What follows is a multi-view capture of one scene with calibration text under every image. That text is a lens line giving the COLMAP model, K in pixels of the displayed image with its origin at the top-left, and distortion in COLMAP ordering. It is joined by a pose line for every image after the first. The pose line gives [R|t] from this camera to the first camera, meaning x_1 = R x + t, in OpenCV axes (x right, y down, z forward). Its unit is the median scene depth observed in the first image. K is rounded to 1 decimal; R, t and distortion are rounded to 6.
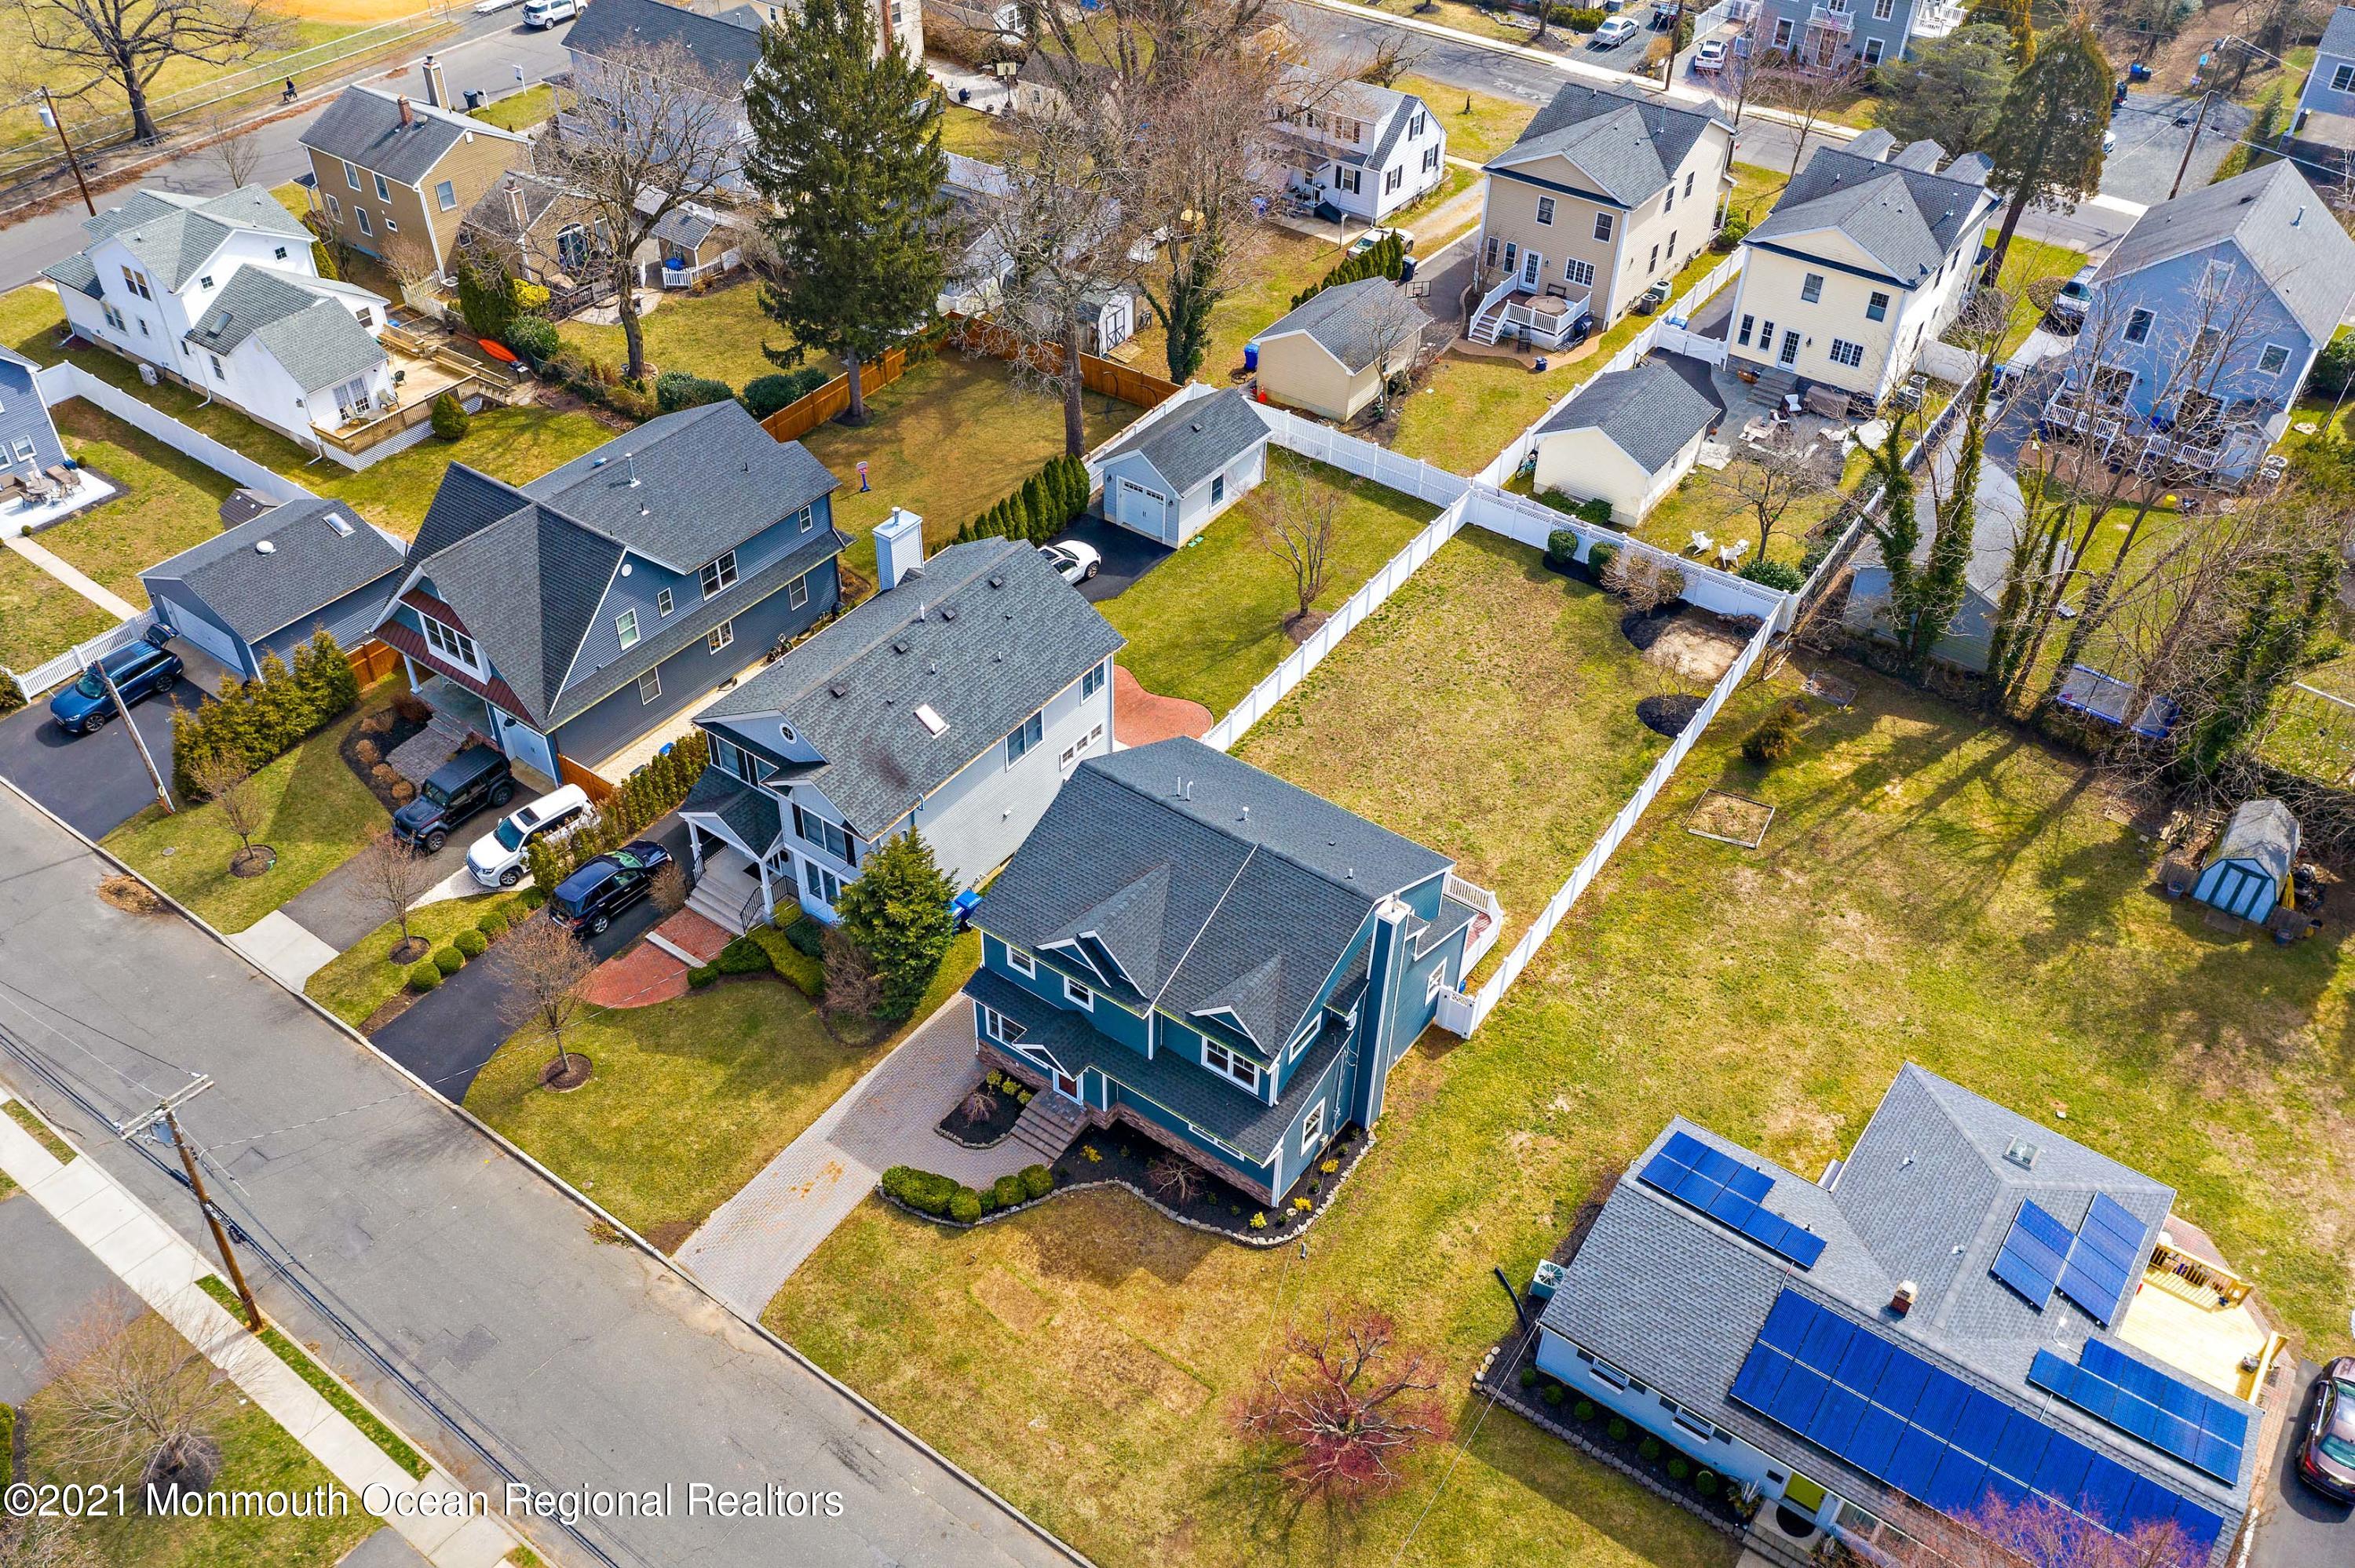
lens RADIAL K [[1860.7, 0, 1174.2], [0, 1860.7, 777.0], [0, 0, 1]] dist [-0.016396, 0.000557]
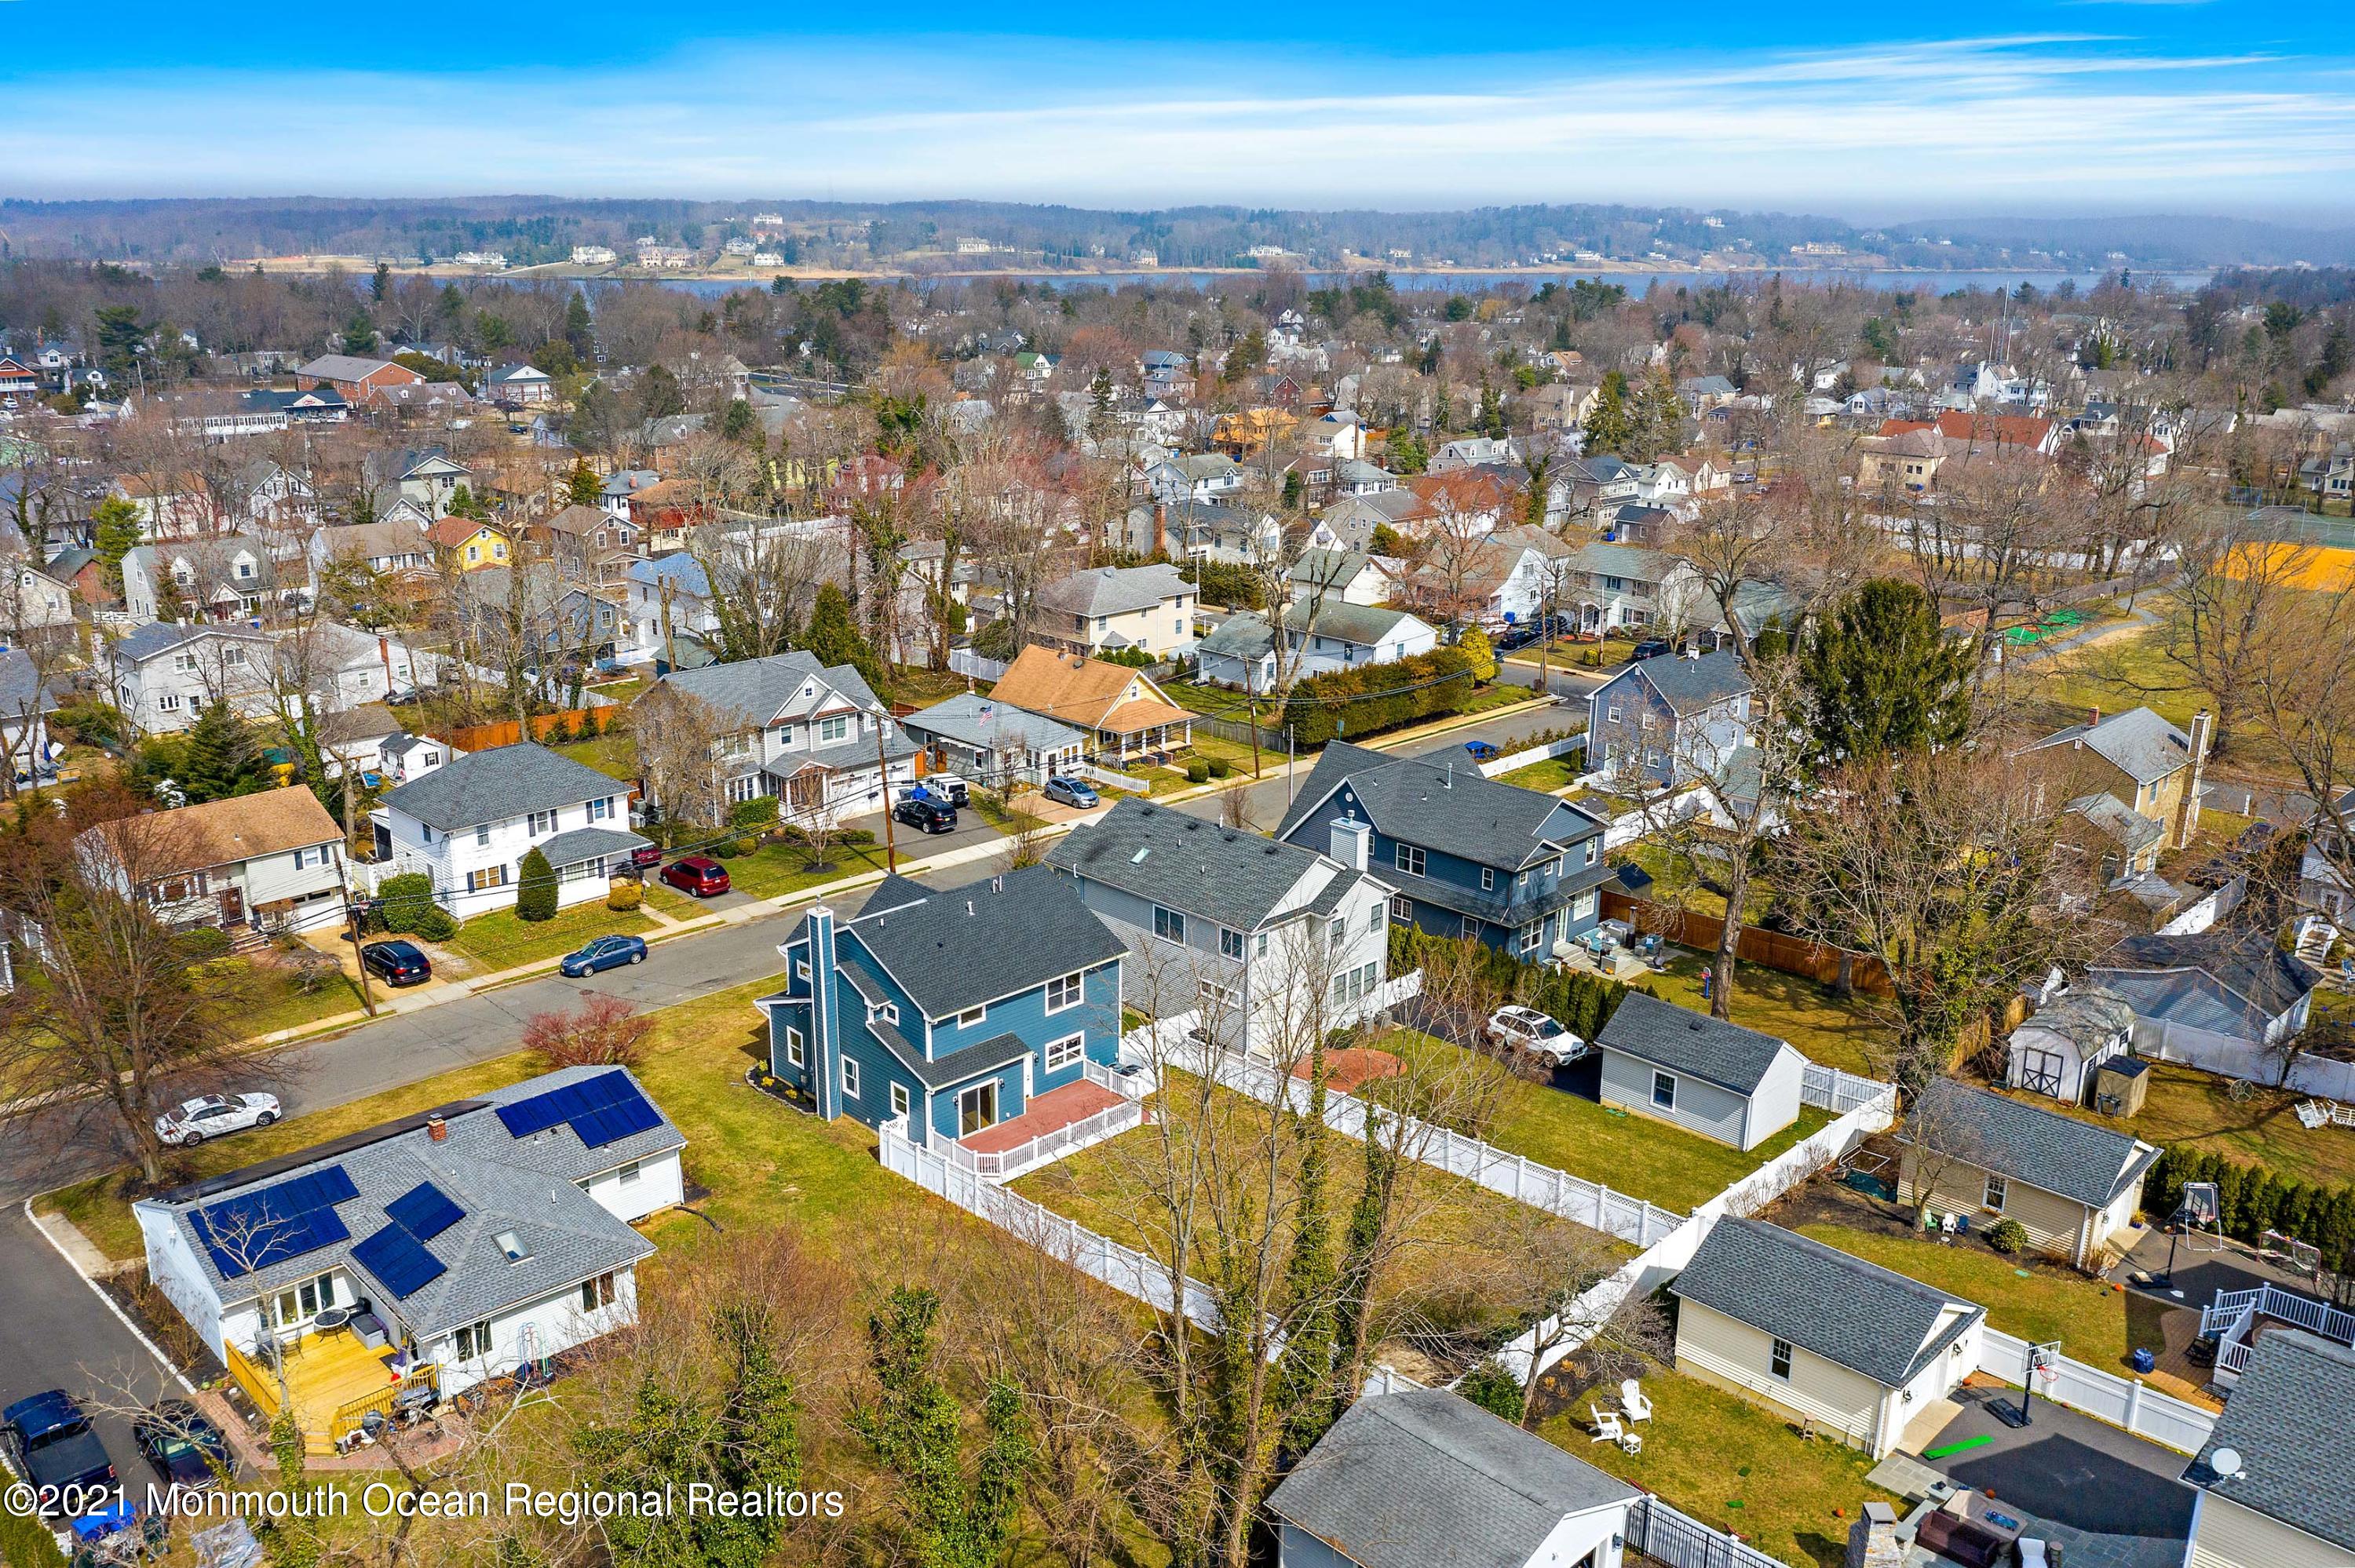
lens RADIAL K [[1889.8, 0, 1171.6], [0, 1889.8, 784.4], [0, 0, 1]] dist [-0.019017, 0.004412]
pose [[-0.163337, 0.257710, -0.952317, 1.090234], [-0.640889, 0.706152, 0.301017, -0.463092], [0.750055, 0.659496, 0.049822, 0.816422]]
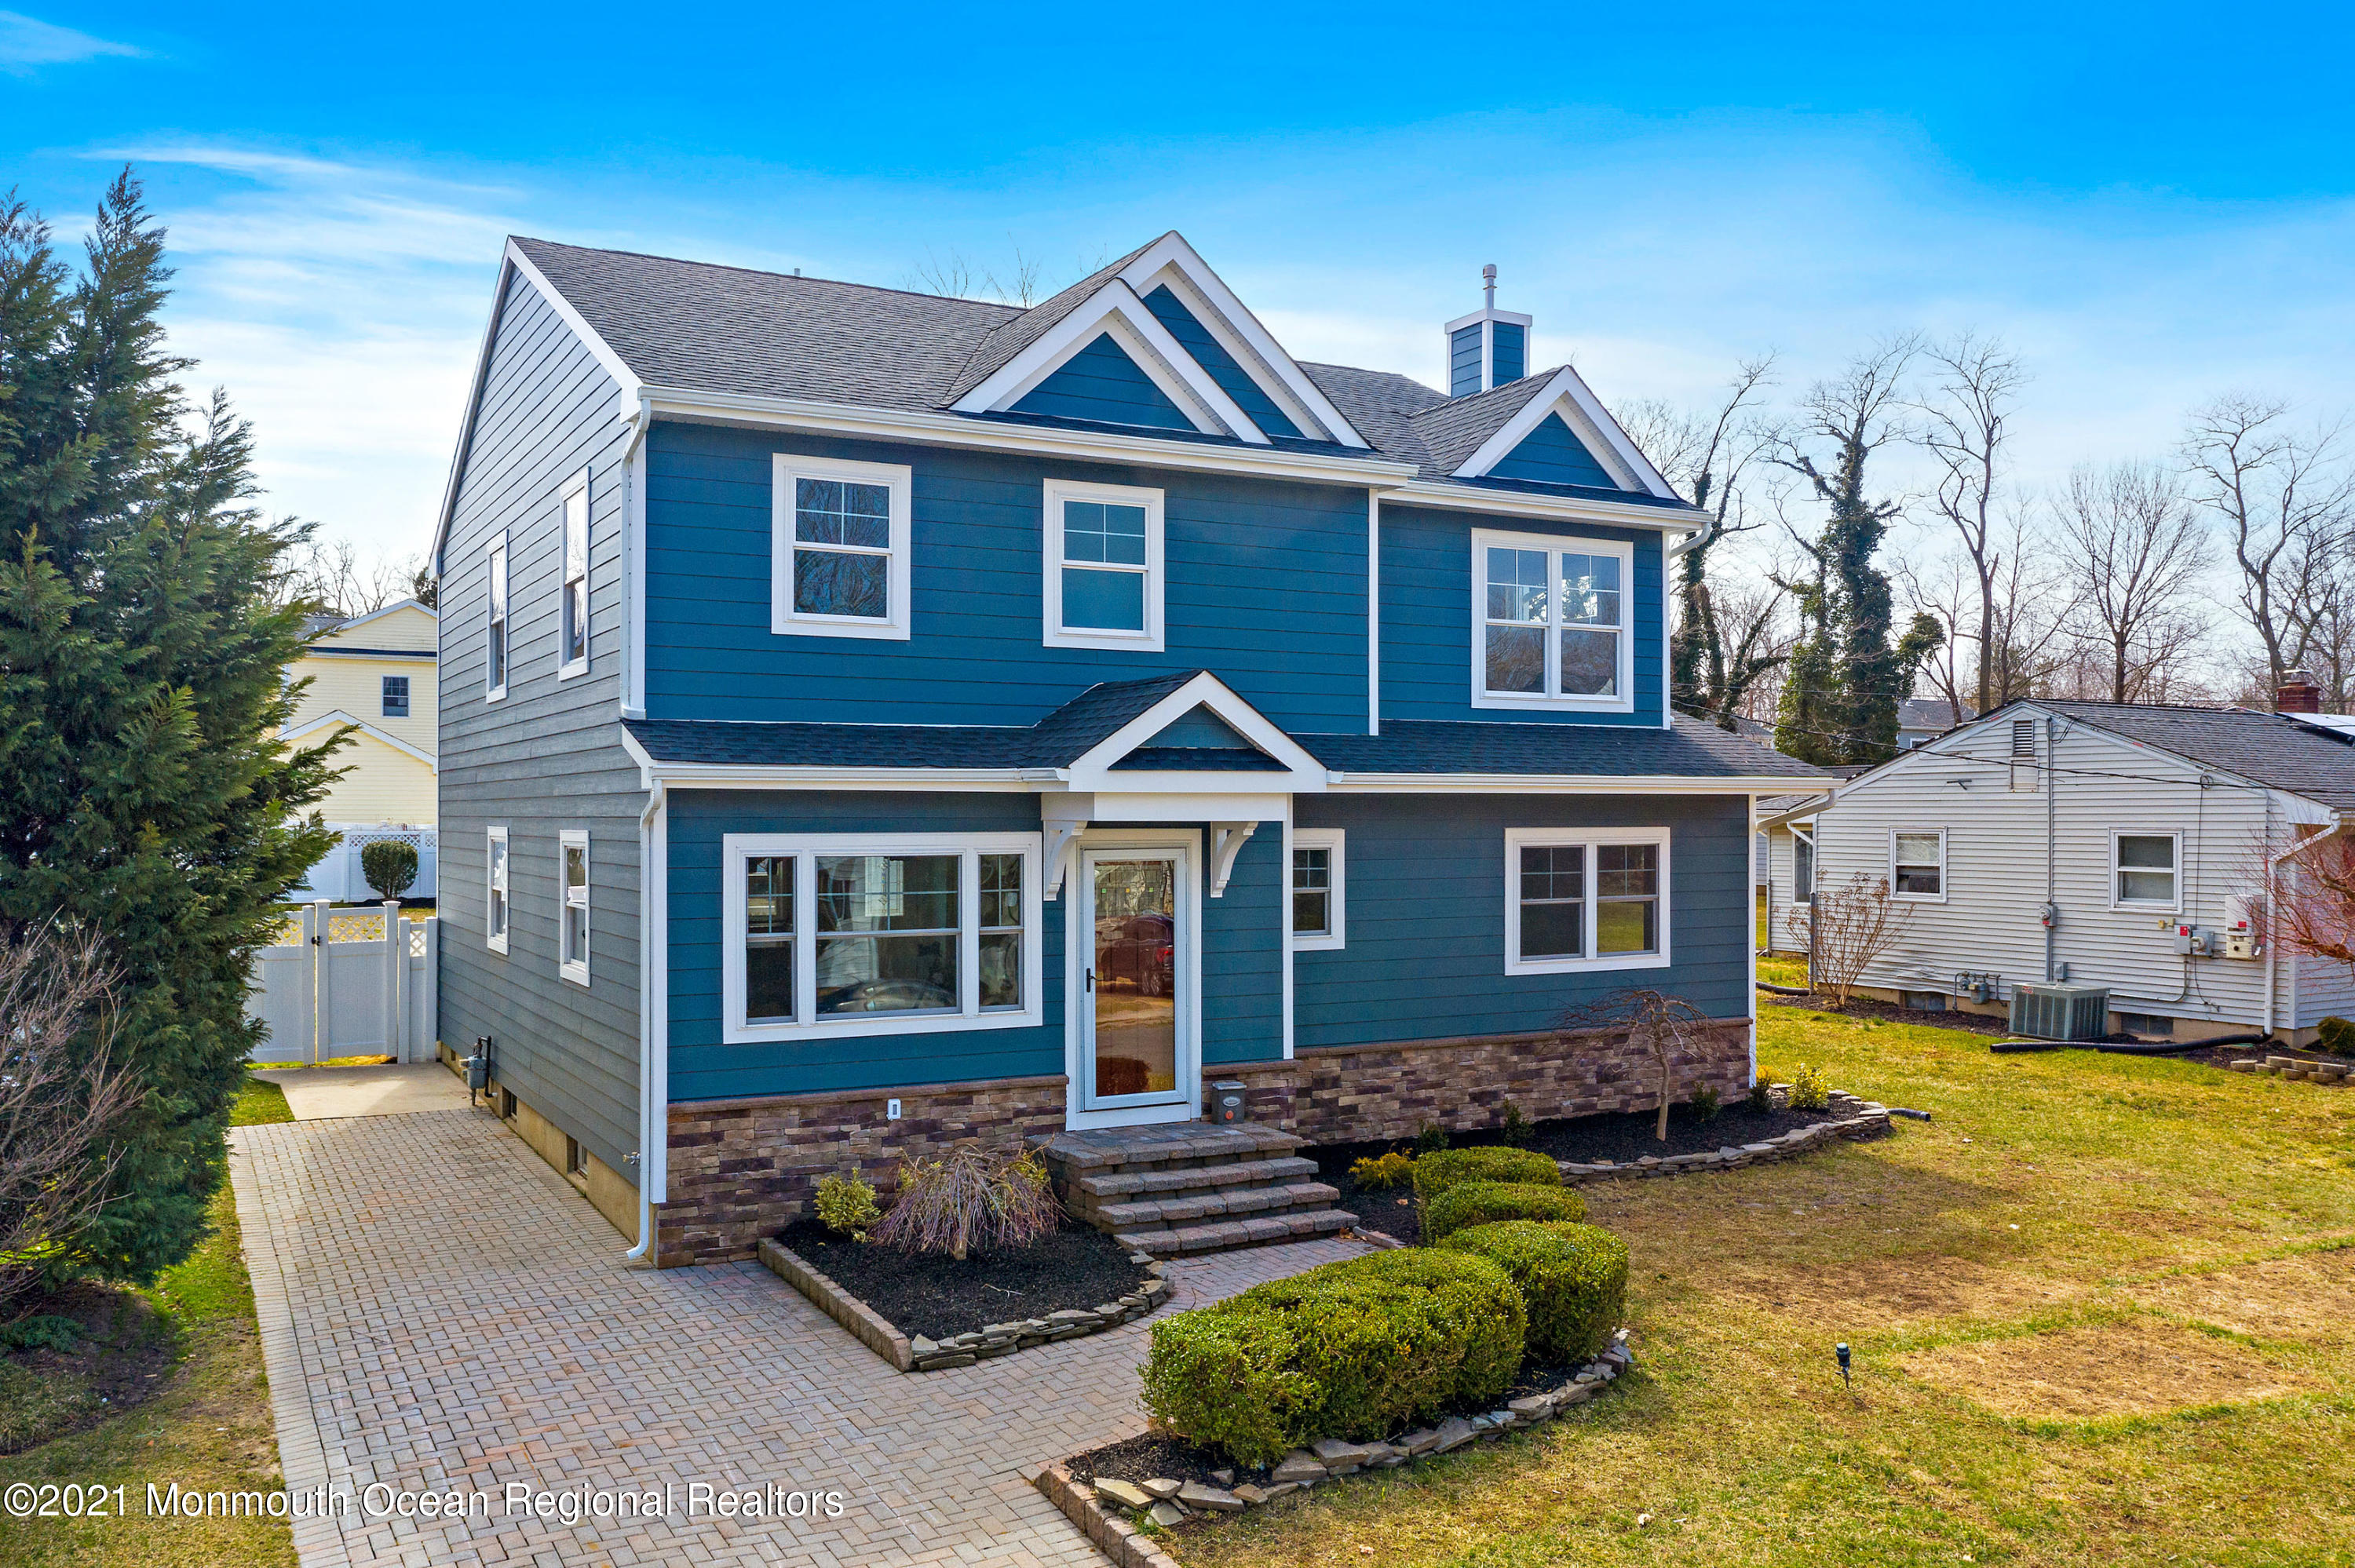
lens RADIAL K [[1903.2, 0, 1172.3], [0, 1903.2, 794.6], [0, 0, 1]] dist [-0.012659, -0.001522]
pose [[0.430007, -0.008624, 0.902784, -0.243317], [0.583923, 0.765304, -0.270819, 0.178894], [-0.688569, 0.643611, 0.334122, 0.745183]]
